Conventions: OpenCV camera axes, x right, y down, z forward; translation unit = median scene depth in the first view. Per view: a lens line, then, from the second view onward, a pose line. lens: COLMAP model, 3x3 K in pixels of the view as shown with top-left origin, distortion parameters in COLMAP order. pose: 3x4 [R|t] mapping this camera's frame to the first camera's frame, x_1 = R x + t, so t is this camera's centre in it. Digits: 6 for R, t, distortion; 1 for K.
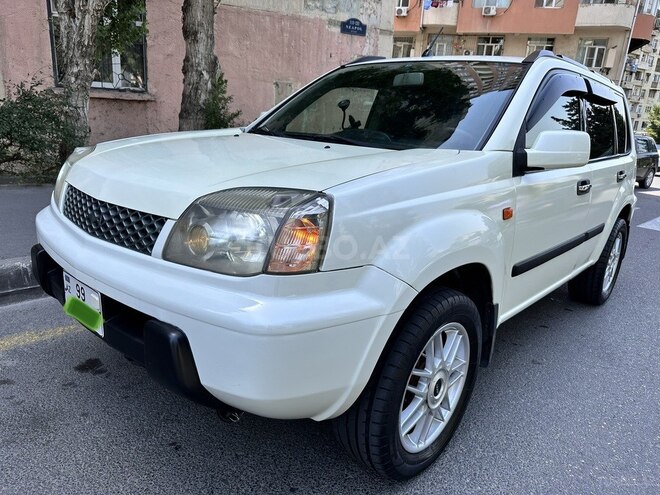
lens RADIAL K [[458.5, 0, 330.0], [0, 458.5, 247.5], [0, 0, 1]] dist [0.039988, -0.053588]
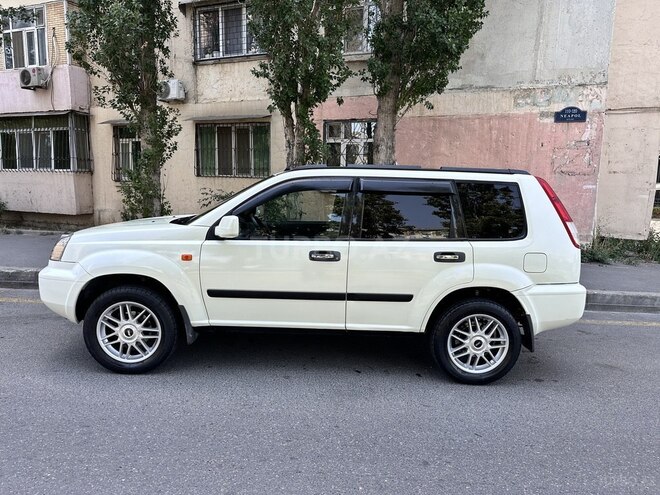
lens RADIAL K [[458.5, 0, 330.0], [0, 458.5, 247.5], [0, 0, 1]] dist [0.039988, -0.053588]
pose [[0.754602, 0.040479, -0.654933, 0.331398], [-0.157979, 0.979945, -0.121453, 0.003417], [0.636882, 0.195115, 0.745863, -0.014028]]
